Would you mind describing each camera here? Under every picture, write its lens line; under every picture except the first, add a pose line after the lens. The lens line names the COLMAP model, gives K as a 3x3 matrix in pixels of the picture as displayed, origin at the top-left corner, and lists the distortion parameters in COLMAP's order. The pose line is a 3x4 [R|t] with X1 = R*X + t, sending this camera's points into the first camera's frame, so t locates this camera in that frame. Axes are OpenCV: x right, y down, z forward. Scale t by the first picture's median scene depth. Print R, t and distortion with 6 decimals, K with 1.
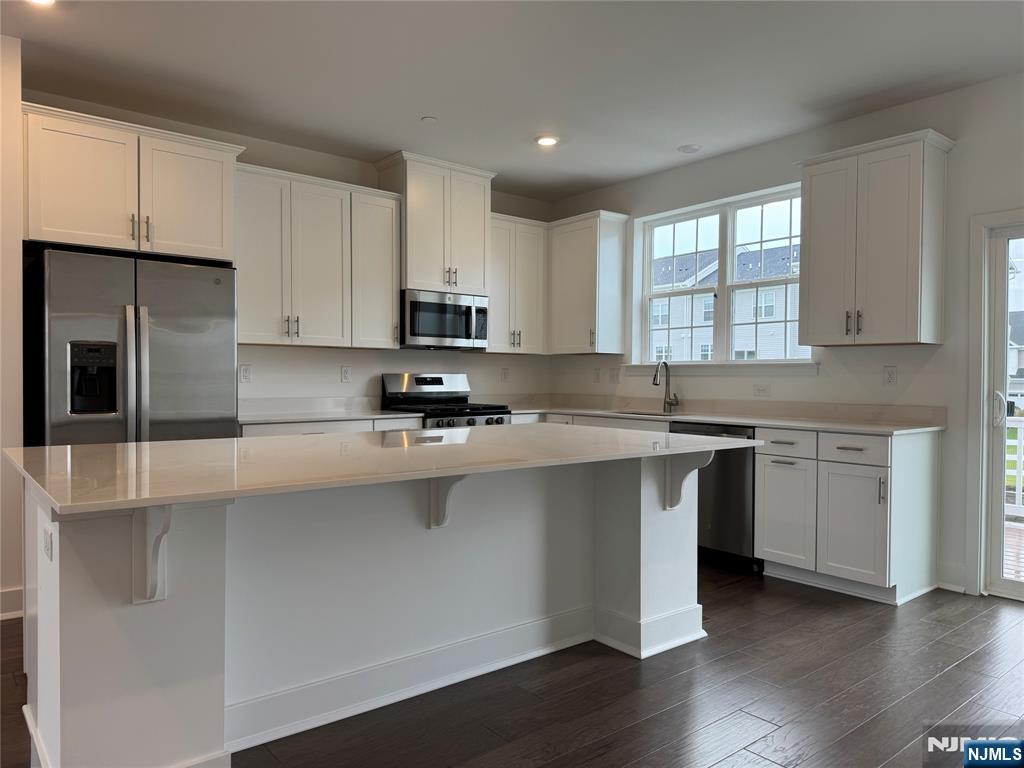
lens RADIAL K [[714.9, 0, 516.1], [0, 714.9, 388.6], [0, 0, 1]] dist [0.091759, -0.102206]
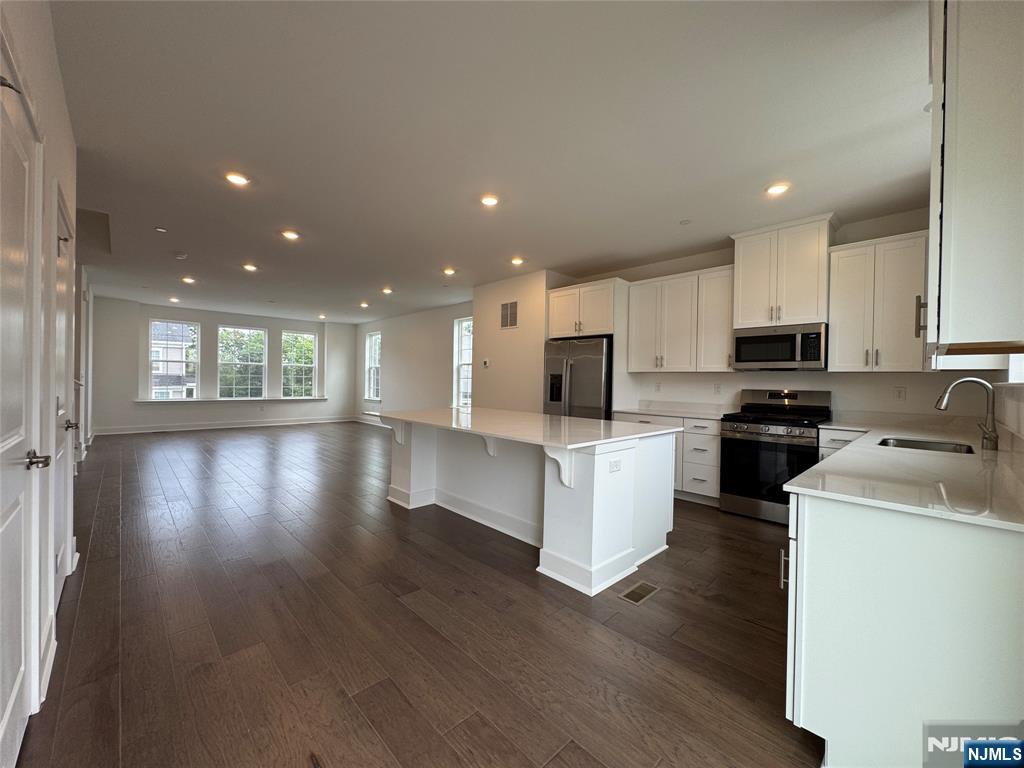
lens RADIAL K [[410.0, 0, 509.4], [0, 410.0, 380.5], [0, 0, 1]] dist [-0.000861, -0.000008]
pose [[0.071678, -0.004955, -0.997416, 0.636395], [-0.034419, 0.999380, -0.007439, -0.017775], [0.996834, 0.034863, 0.071463, 0.520012]]
